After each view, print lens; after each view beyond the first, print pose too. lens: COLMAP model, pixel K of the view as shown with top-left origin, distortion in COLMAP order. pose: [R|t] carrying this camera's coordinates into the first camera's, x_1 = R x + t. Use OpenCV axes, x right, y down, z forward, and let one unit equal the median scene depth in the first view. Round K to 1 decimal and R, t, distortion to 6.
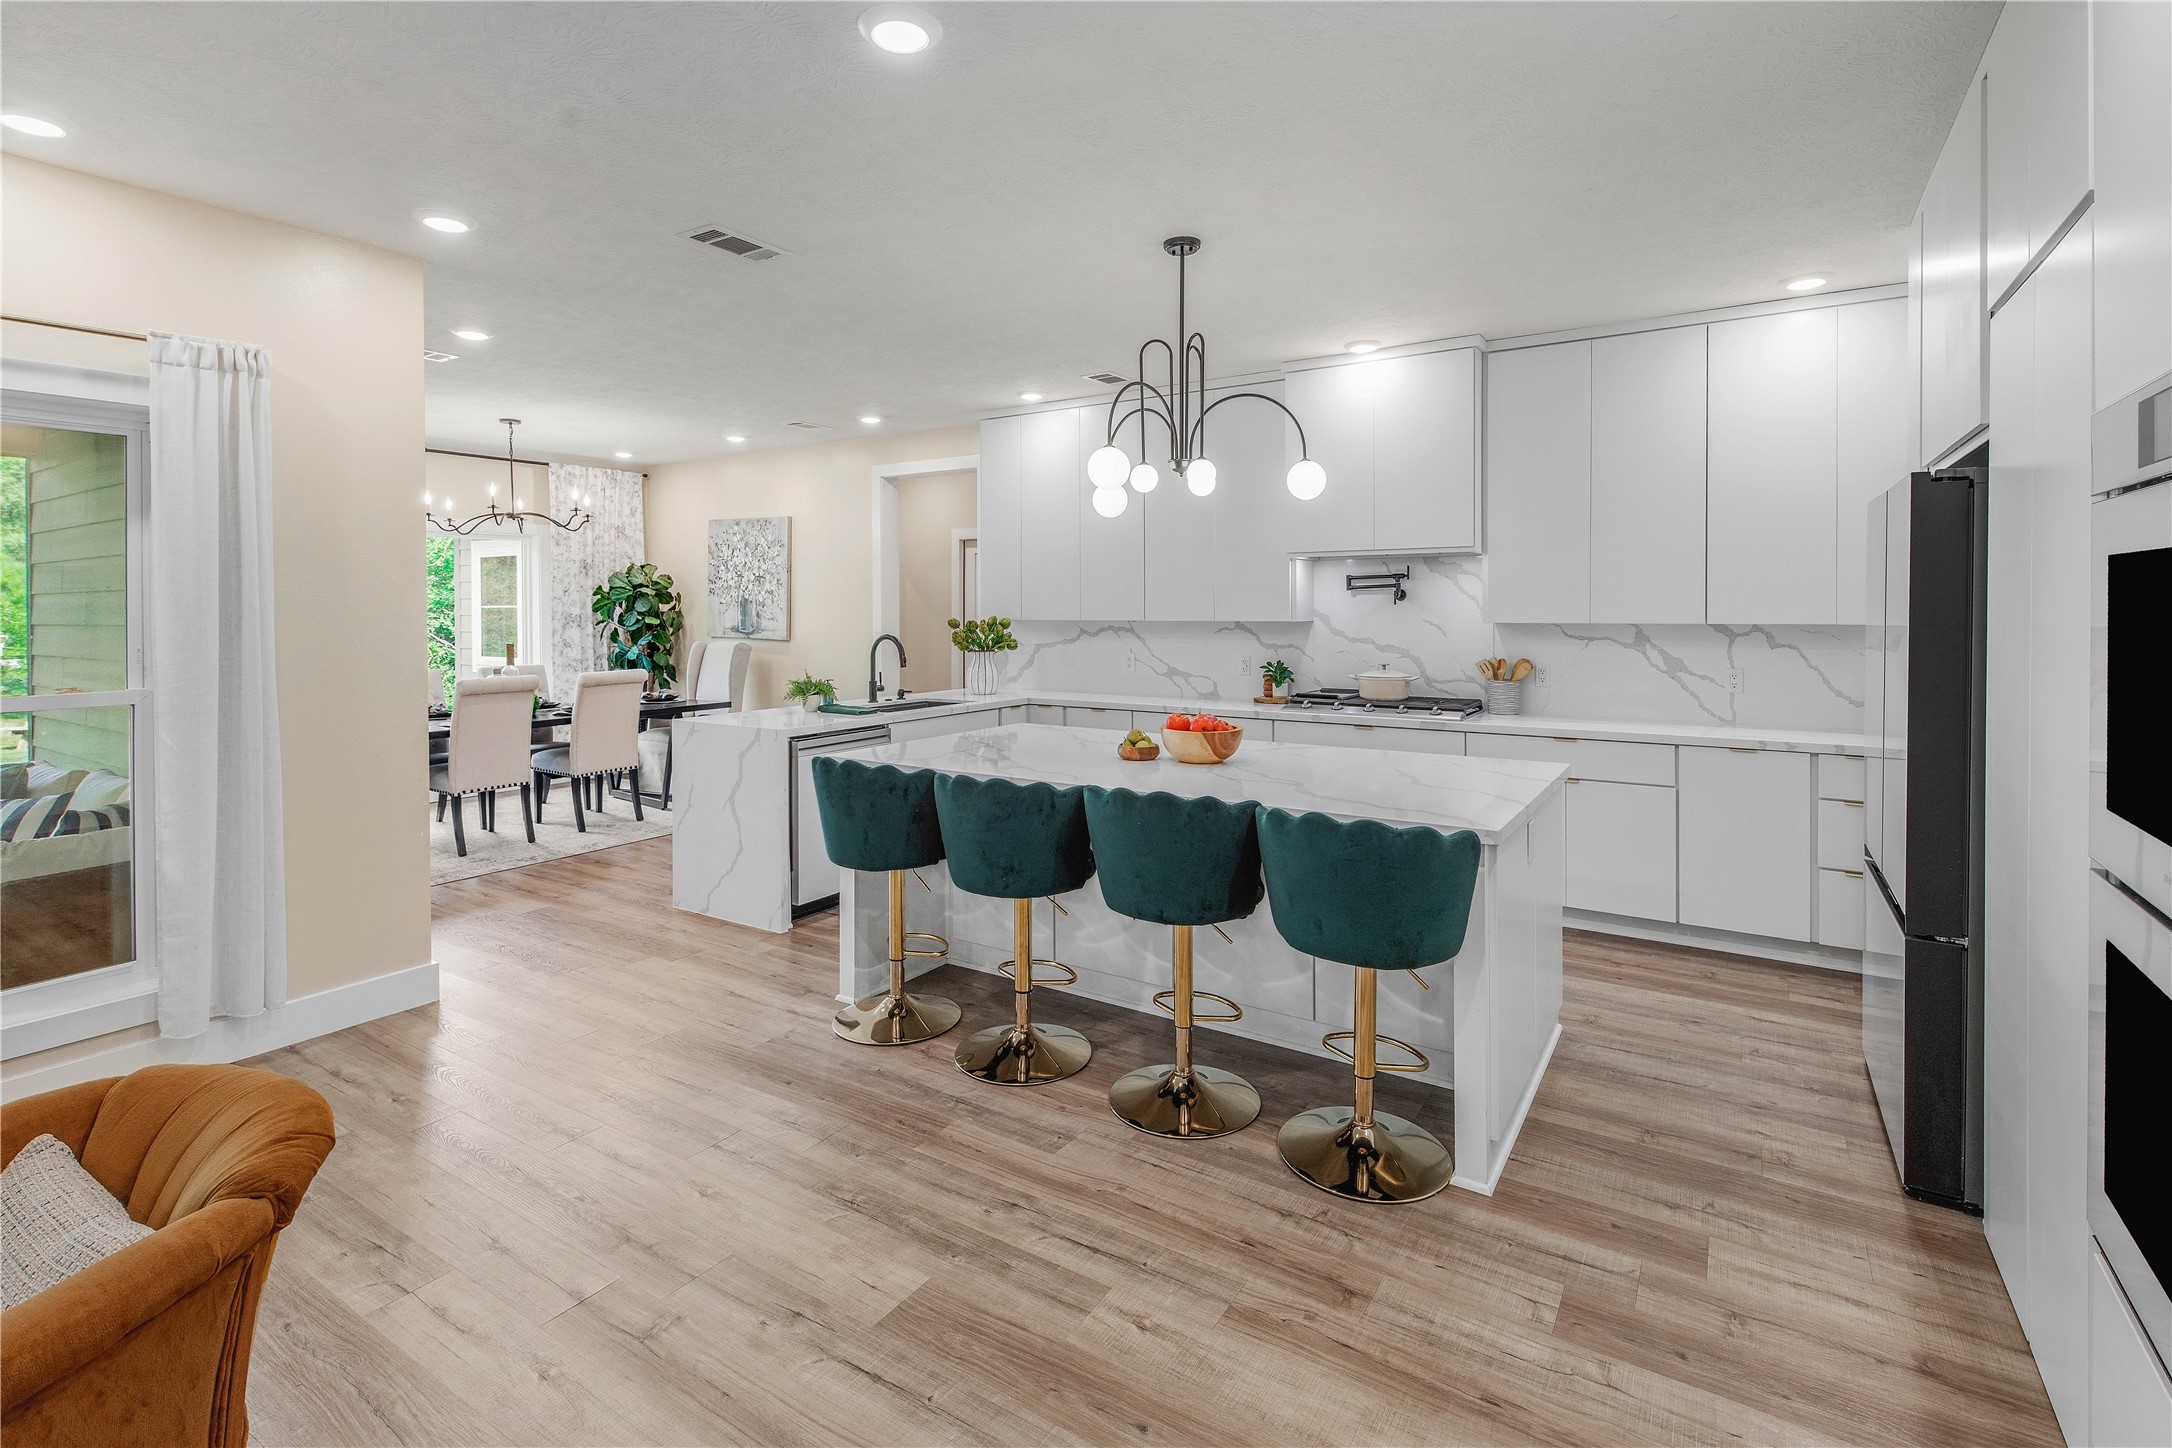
lens RADIAL K [[1002.8, 0, 1024.0], [0, 1002.8, 617.3], [0, 0, 1]] dist [0.000029, 0.000126]
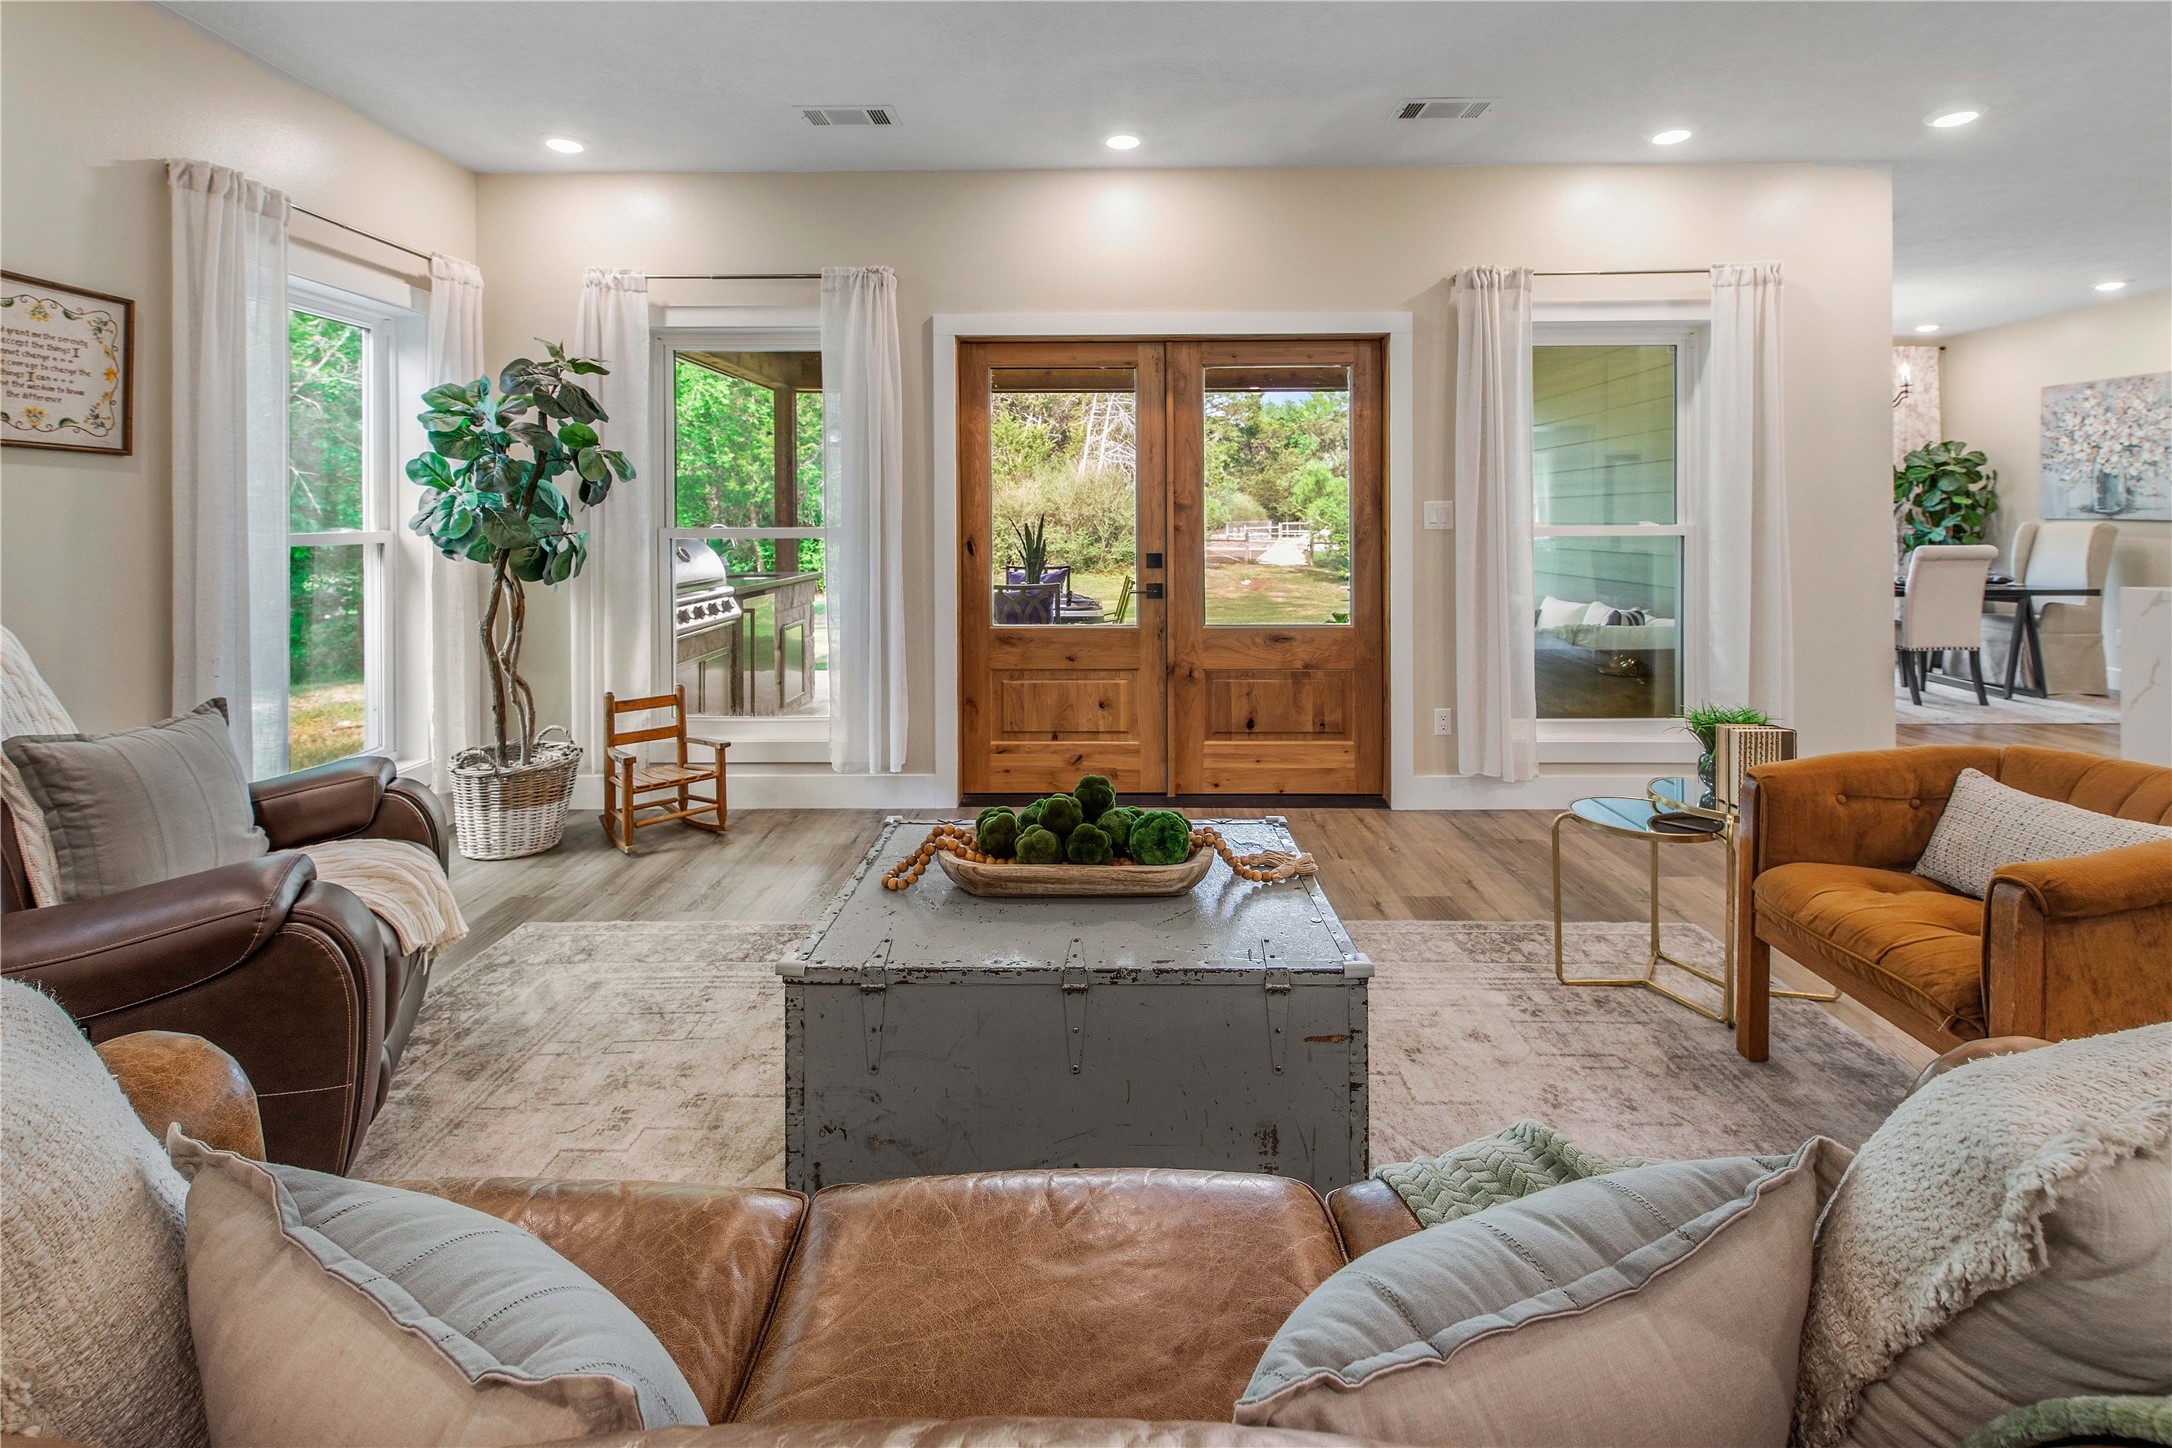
lens RADIAL K [[940.2, 0, 1028.9], [0, 940.2, 535.9], [0, 0, 1]] dist [0.000937, -0.004956]
pose [[0.555167, 0.007189, -0.831708, -0.157709], [-0.005342, 0.999973, 0.005078, 0.045306], [0.831722, 0.001624, 0.555191, -0.259881]]
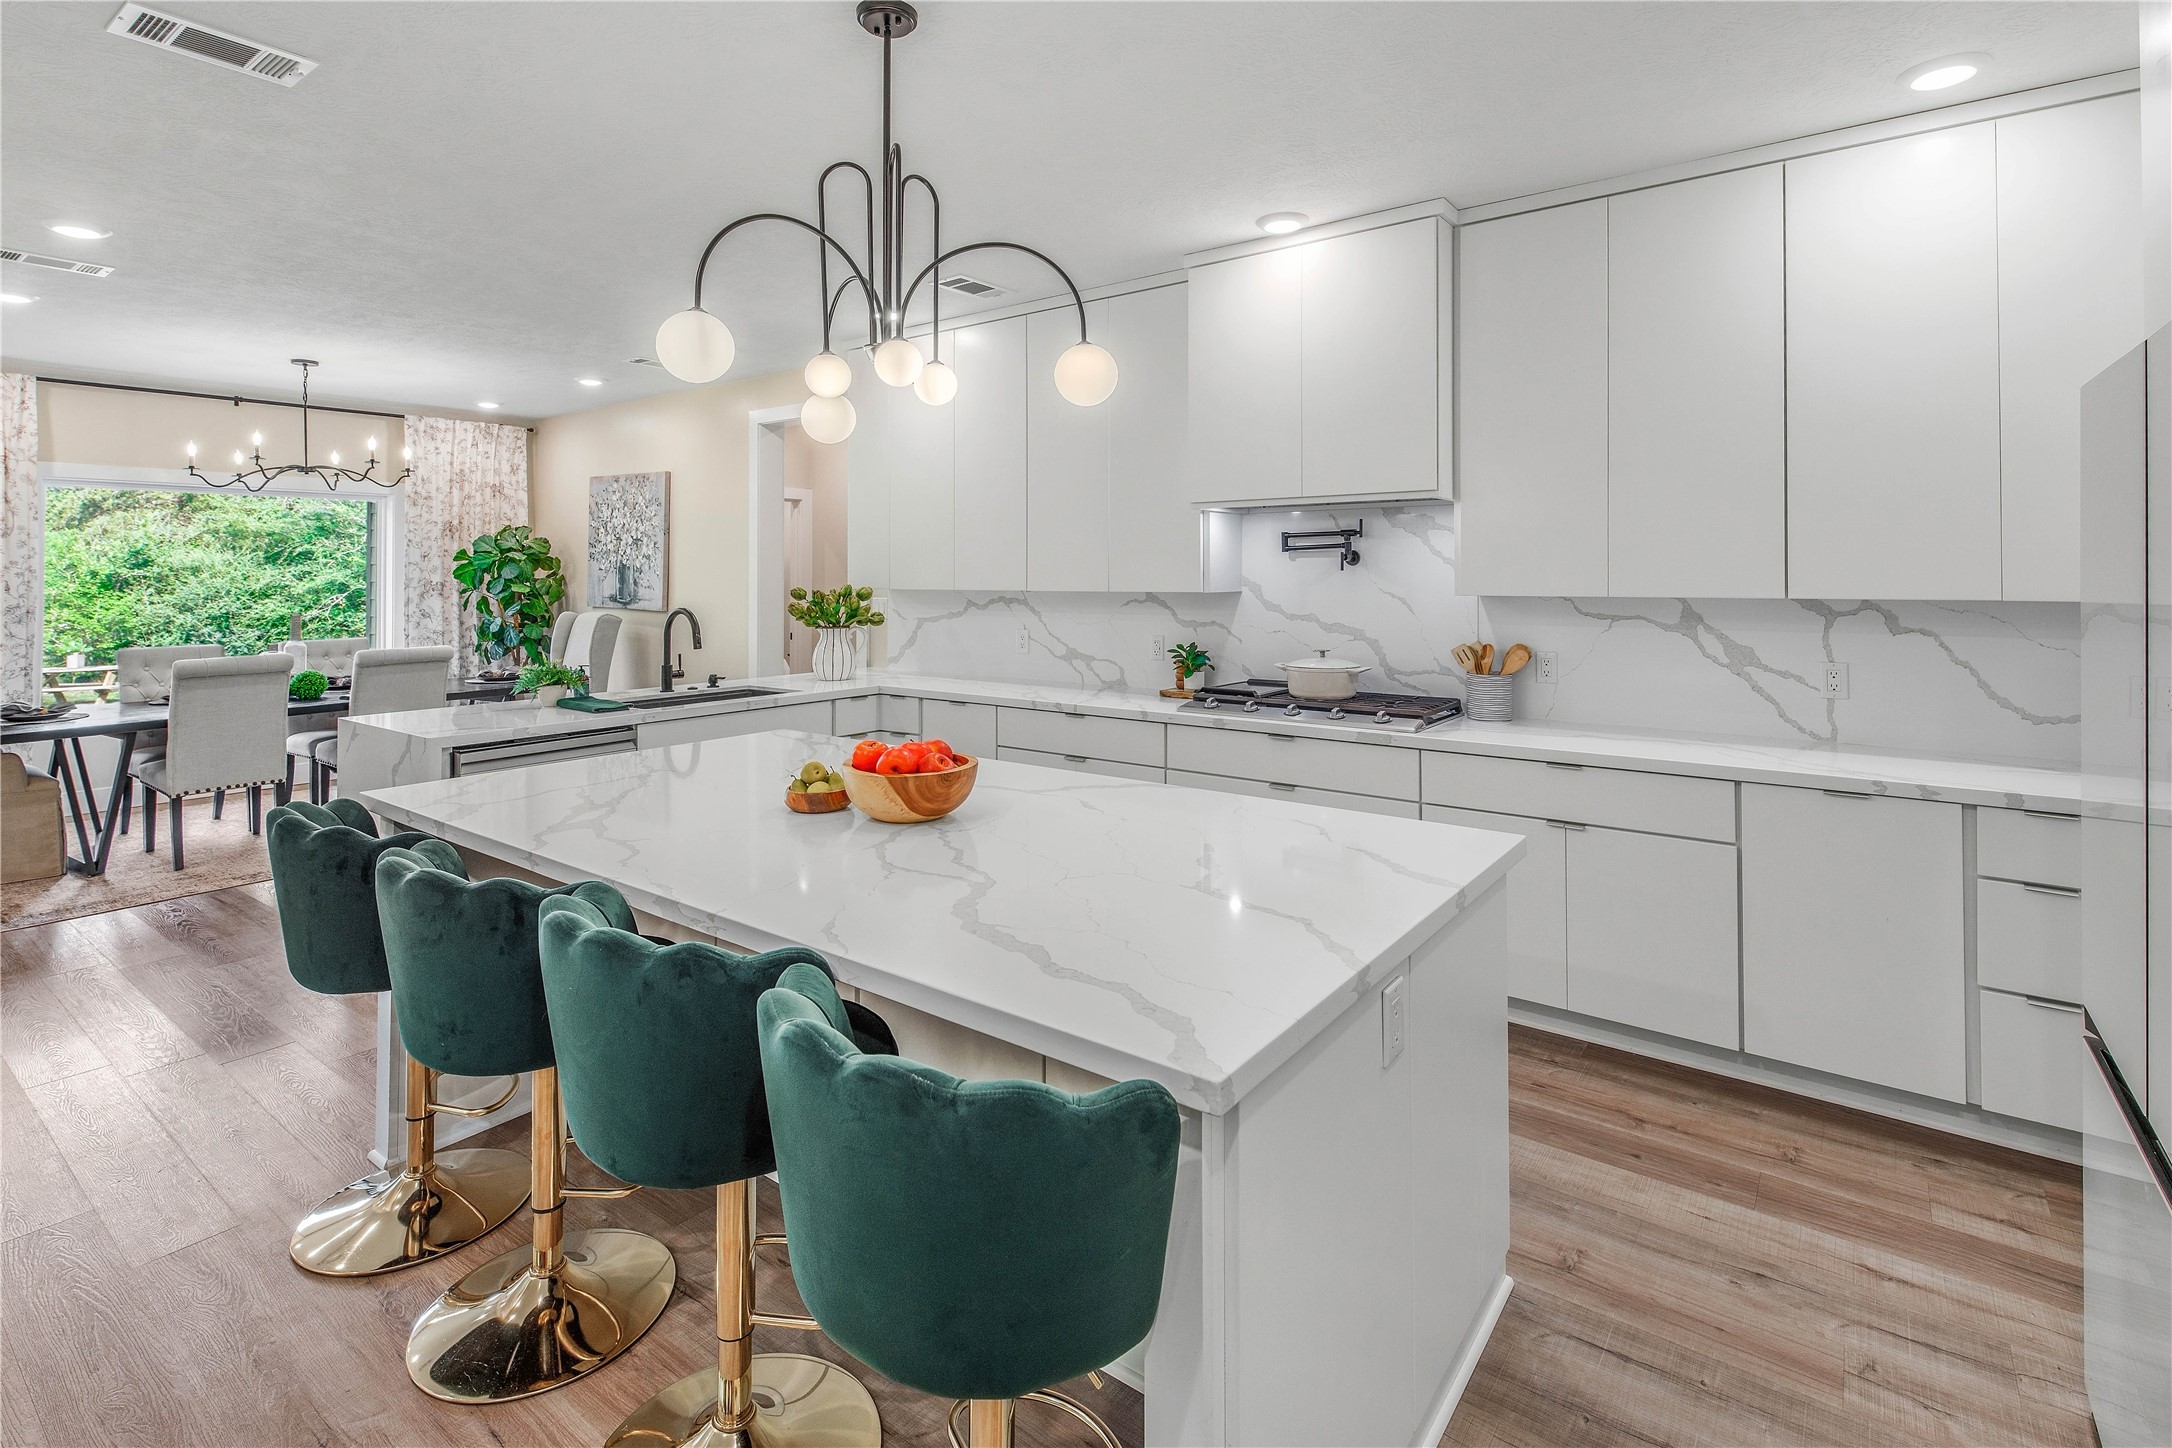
lens RADIAL K [[923.7, 0, 1017.4], [0, 923.7, 568.5], [0, 0, 1]] dist [0.000373, -0.001418]
pose [[0.993182, -0.000846, -0.116569, 0.209445], [-0.000886, 0.999890, -0.014804, -0.003663], [0.116568, 0.014806, 0.993072, 0.282491]]
